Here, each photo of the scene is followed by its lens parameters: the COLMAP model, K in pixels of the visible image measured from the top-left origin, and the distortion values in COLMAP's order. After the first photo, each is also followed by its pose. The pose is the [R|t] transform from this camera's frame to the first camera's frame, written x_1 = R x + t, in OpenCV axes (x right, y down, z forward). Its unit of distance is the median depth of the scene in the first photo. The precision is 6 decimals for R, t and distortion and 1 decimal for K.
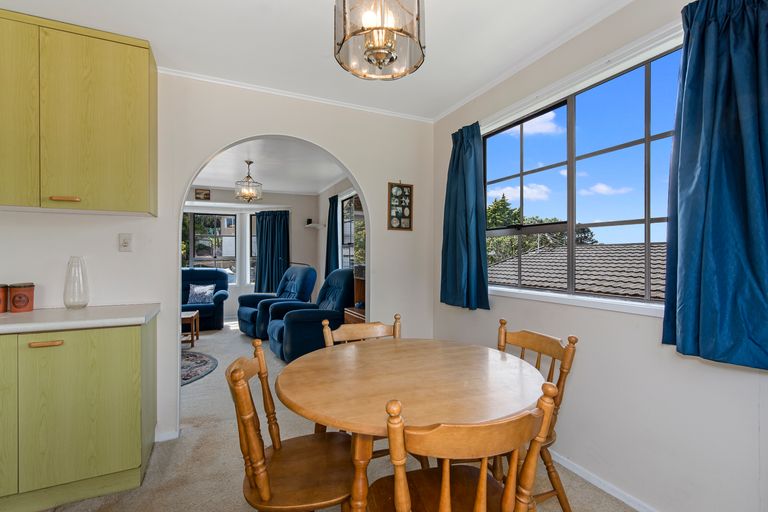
lens RADIAL K [[362.2, 0, 387.2], [0, 362.2, 258.1], [0, 0, 1]] dist [-0.001883, -0.000130]
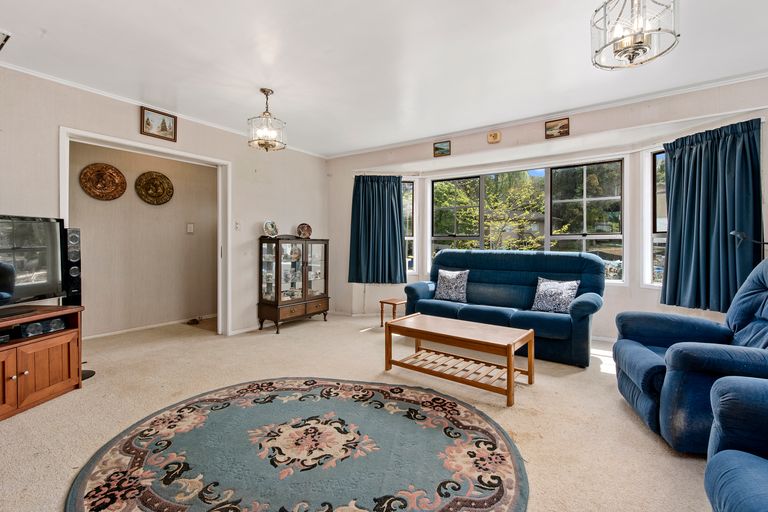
lens RADIAL K [[342.7, 0, 382.8], [0, 342.7, 243.3], [0, 0, 1]] dist [-0.013106, 0.000773]
pose [[0.500412, 0.004291, -0.865777, -0.164274], [-0.007084, 0.999975, 0.000862, 0.014247], [0.865758, 0.005702, 0.500430, 0.465592]]
